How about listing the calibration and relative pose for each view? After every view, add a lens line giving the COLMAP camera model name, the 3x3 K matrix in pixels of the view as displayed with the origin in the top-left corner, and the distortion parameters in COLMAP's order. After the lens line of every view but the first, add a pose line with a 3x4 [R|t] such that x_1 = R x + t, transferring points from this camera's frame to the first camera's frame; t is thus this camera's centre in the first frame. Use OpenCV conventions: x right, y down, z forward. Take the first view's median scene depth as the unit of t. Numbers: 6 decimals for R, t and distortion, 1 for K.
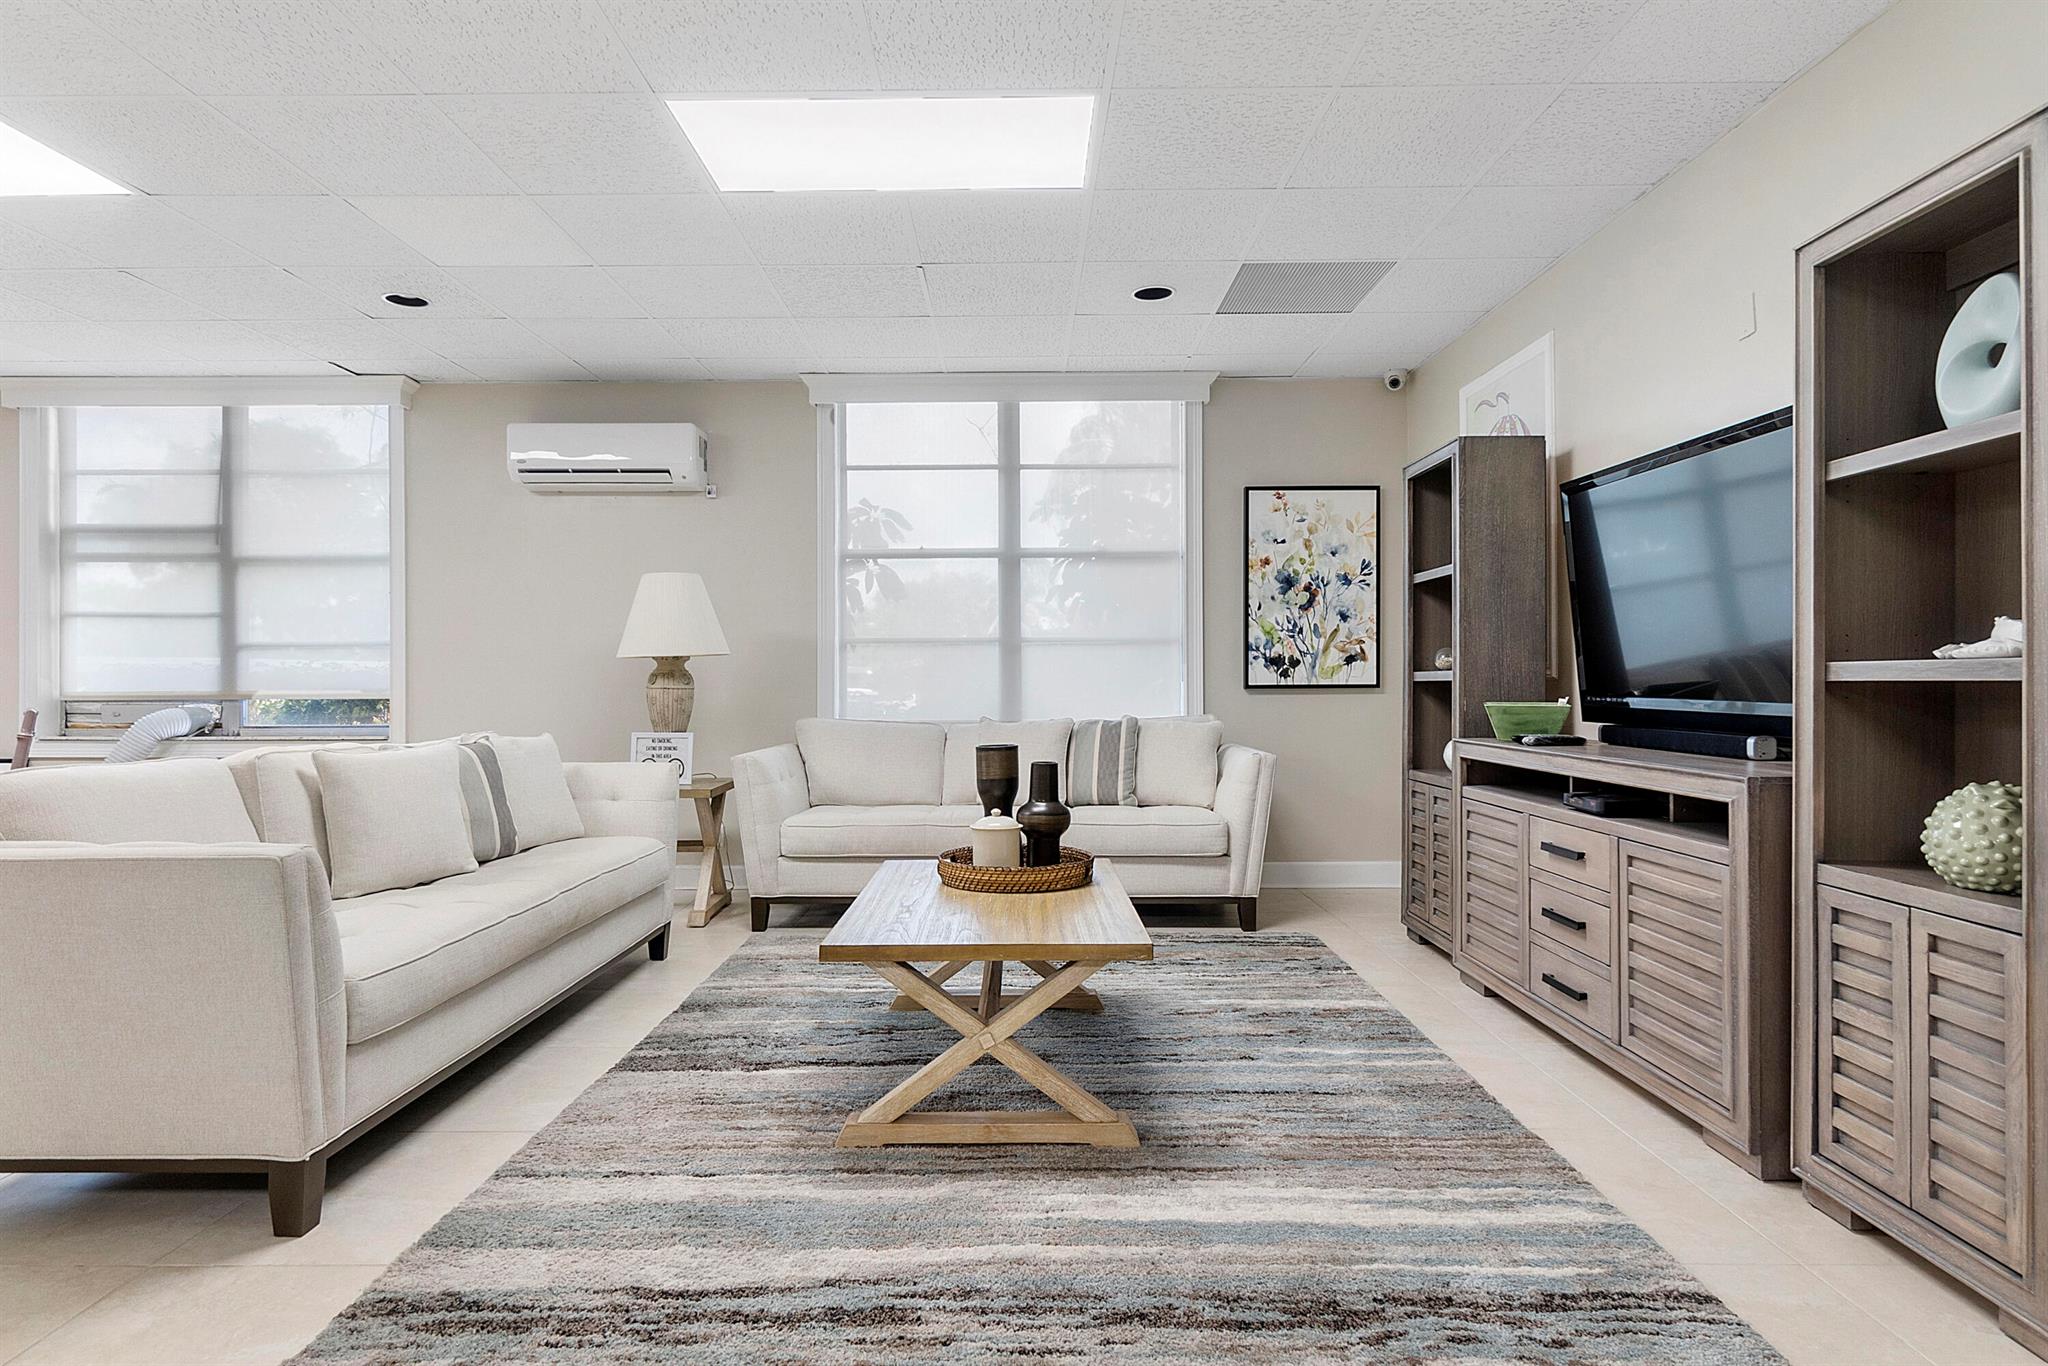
lens RADIAL K [[1091.1, 0, 1020.0], [0, 1091.1, 681.5], [0, 0, 1]] dist [-0.000727, 0.000334]
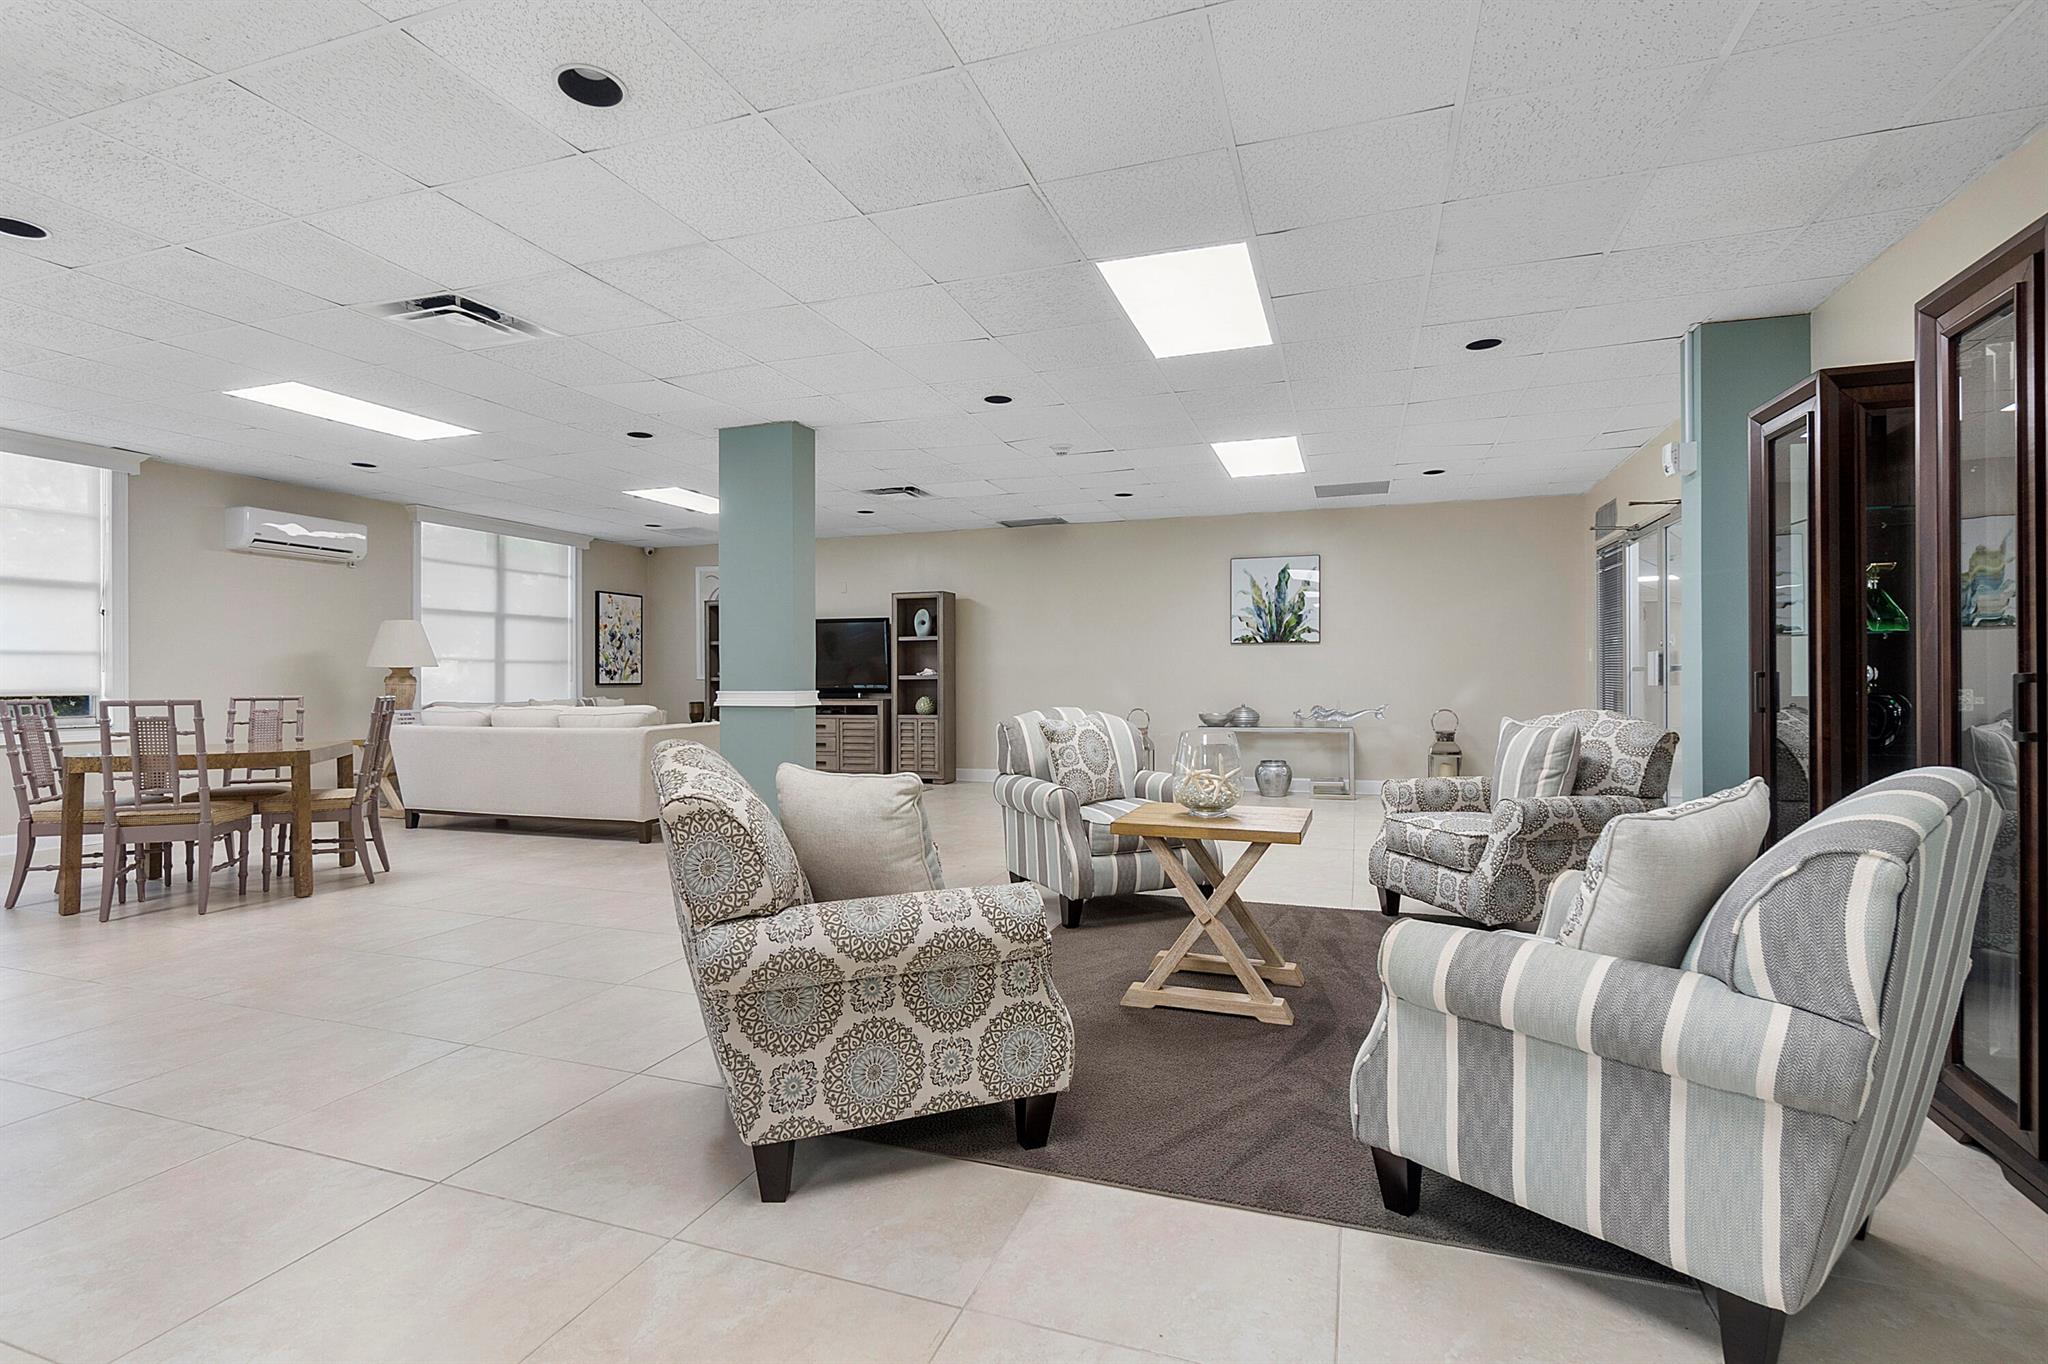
lens RADIAL K [[947.0, 0, 1022.8], [0, 947.0, 682.1], [0, 0, 1]] dist [-0.000065, -0.000008]
pose [[0.327817, -0.000347, 0.944741, -1.279765], [0.006220, 0.999979, -0.001791, 0.009334], [-0.944721, 0.006463, 0.327812, -0.398953]]
